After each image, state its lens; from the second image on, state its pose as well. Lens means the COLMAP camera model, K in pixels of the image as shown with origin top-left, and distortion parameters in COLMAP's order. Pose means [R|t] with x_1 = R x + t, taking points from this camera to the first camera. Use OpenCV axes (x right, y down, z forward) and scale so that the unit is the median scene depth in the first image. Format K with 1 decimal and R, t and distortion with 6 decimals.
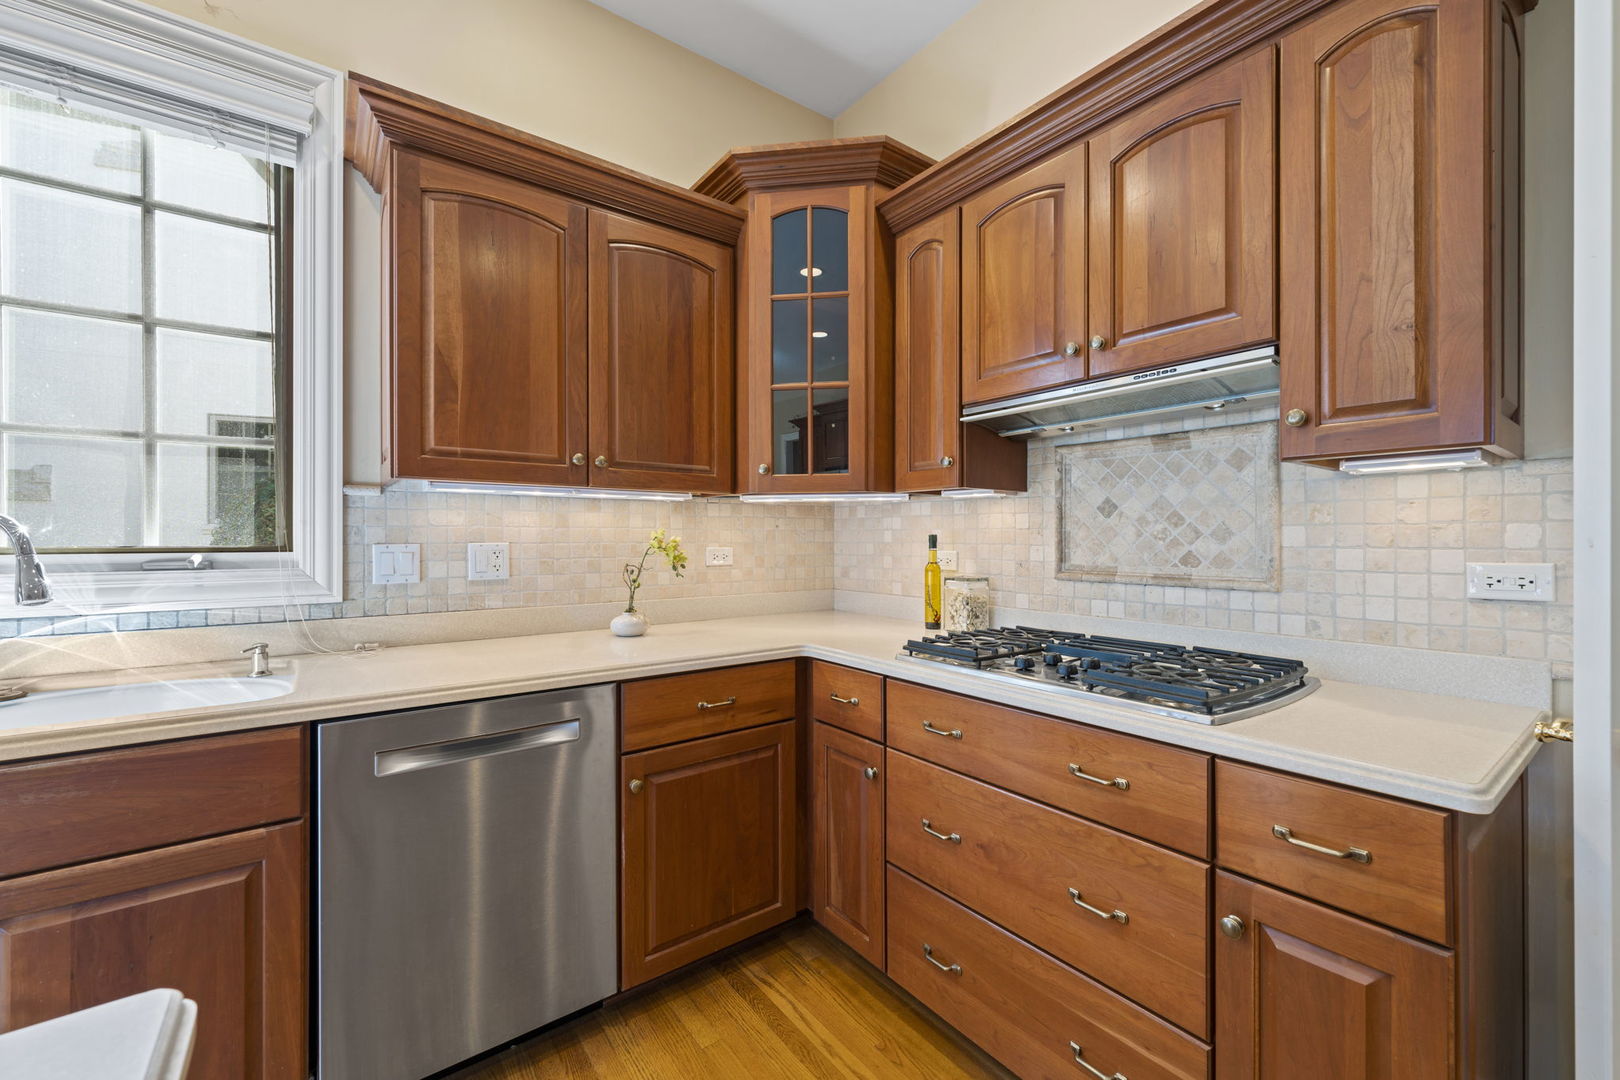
lens RADIAL K [[655.7, 0, 803.8], [0, 655.7, 538.2], [0, 0, 1]] dist [0.000897, -0.000358]
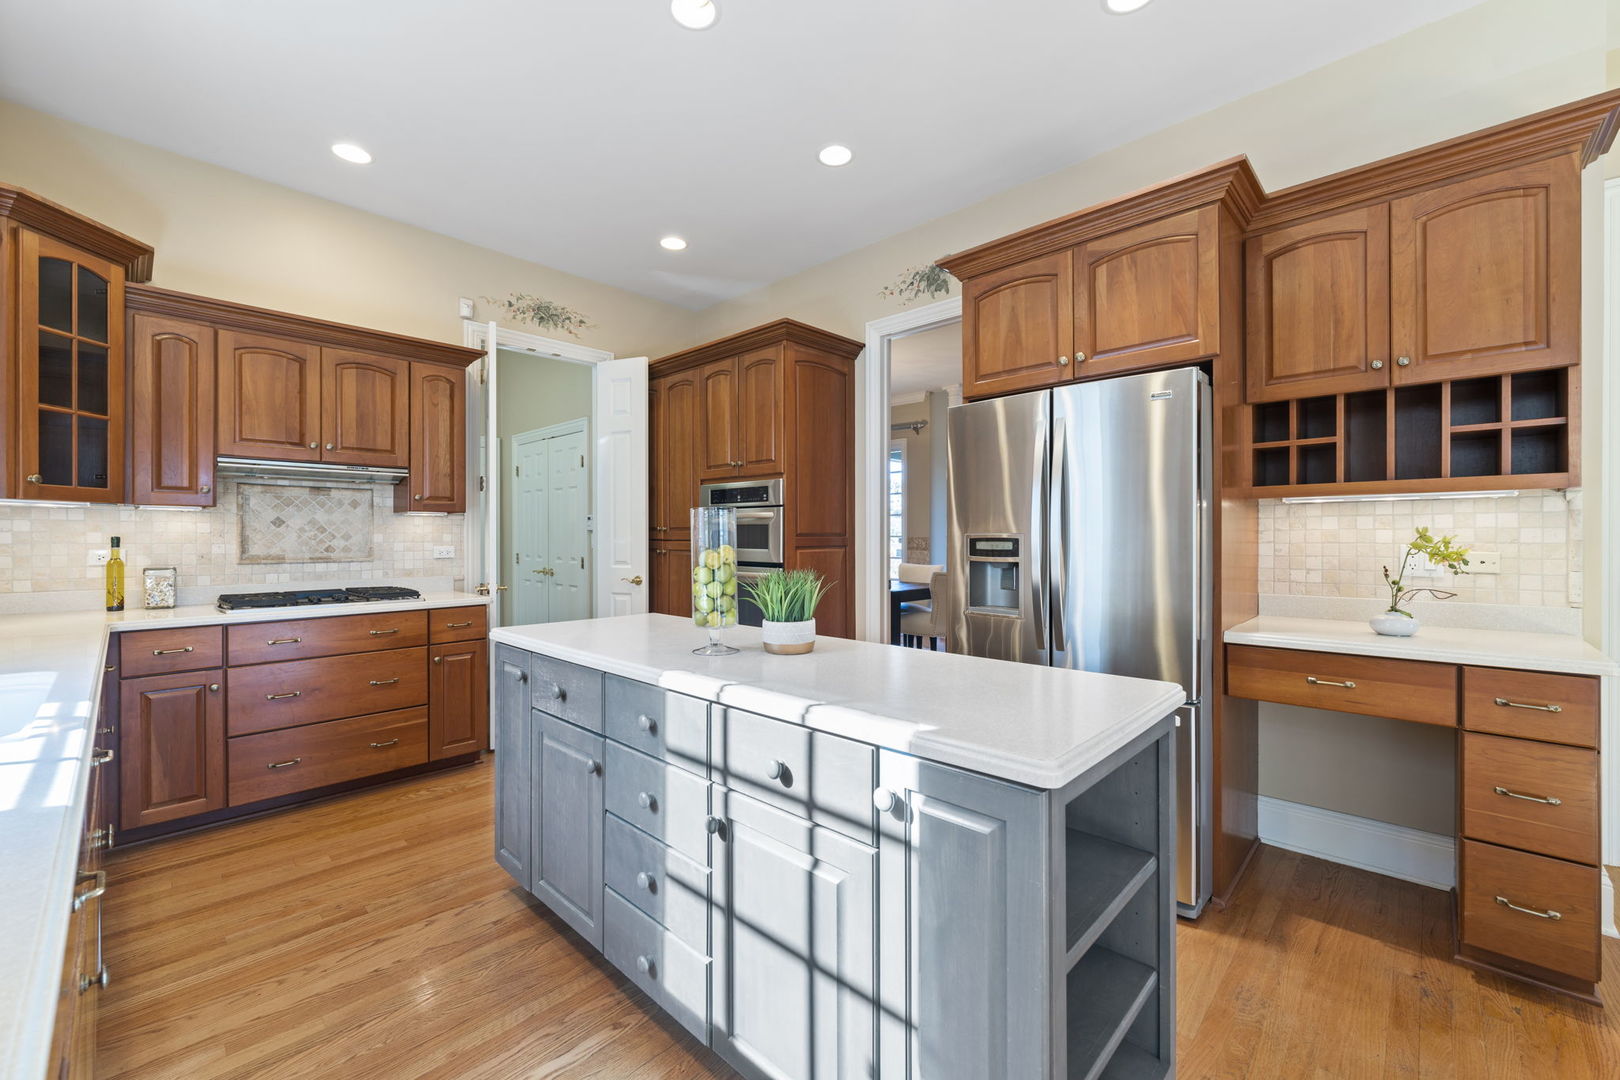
lens RADIAL K [[655.7, 0, 803.7], [0, 655.7, 537.2], [0, 0, 1]] dist [0.000897, -0.000358]
pose [[-0.167250, -0.001007, 0.985914, -1.626281], [0.000372, 0.999999, 0.001085, -0.006585], [-0.985914, 0.000548, -0.167249, -0.130165]]
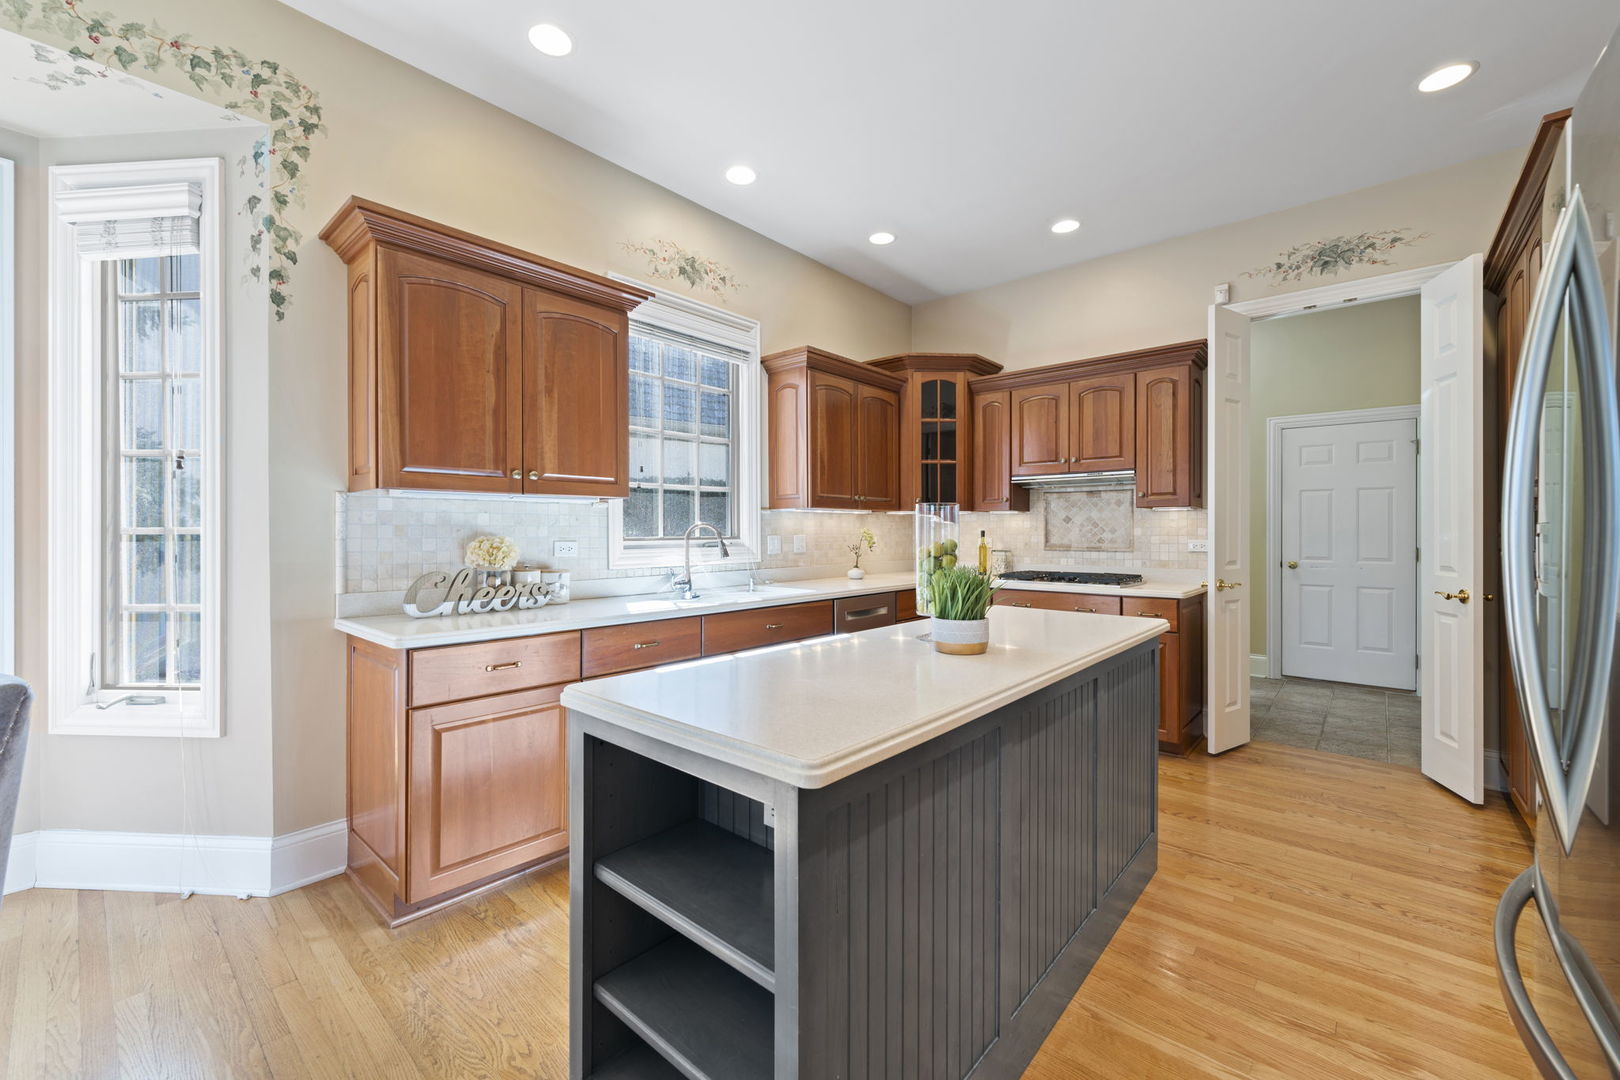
lens RADIAL K [[655.7, 0, 802.0], [0, 655.7, 532.9], [0, 0, 1]] dist [0.000897, -0.000358]
pose [[0.978285, -0.001886, 0.207254, -1.030958], [0.001122, 0.999992, 0.003800, -0.008156], [-0.207259, -0.003485, 0.978280, -1.203048]]
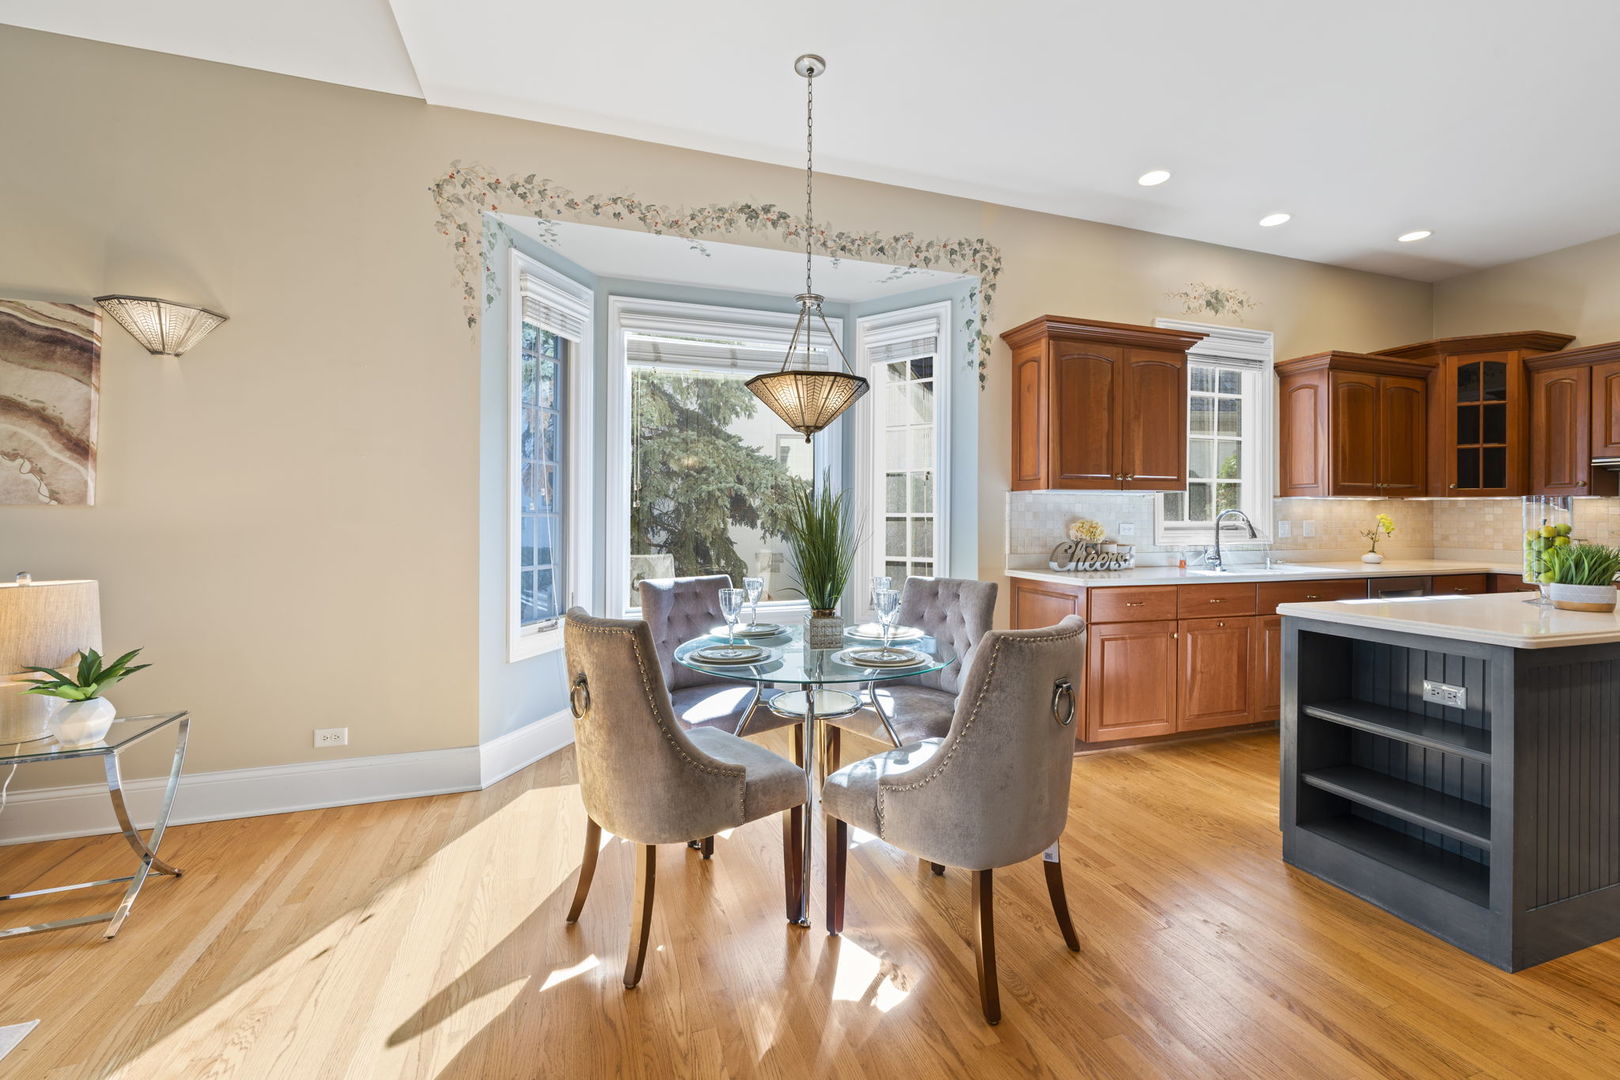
lens RADIAL K [[655.7, 0, 814.8], [0, 655.7, 516.5], [0, 0, 1]] dist [0.000897, -0.000358]
pose [[0.951541, 0.003094, -0.307507, -1.608684], [-0.002558, 0.999994, 0.002145, -0.007550], [0.307512, -0.001254, 0.951543, -1.942943]]
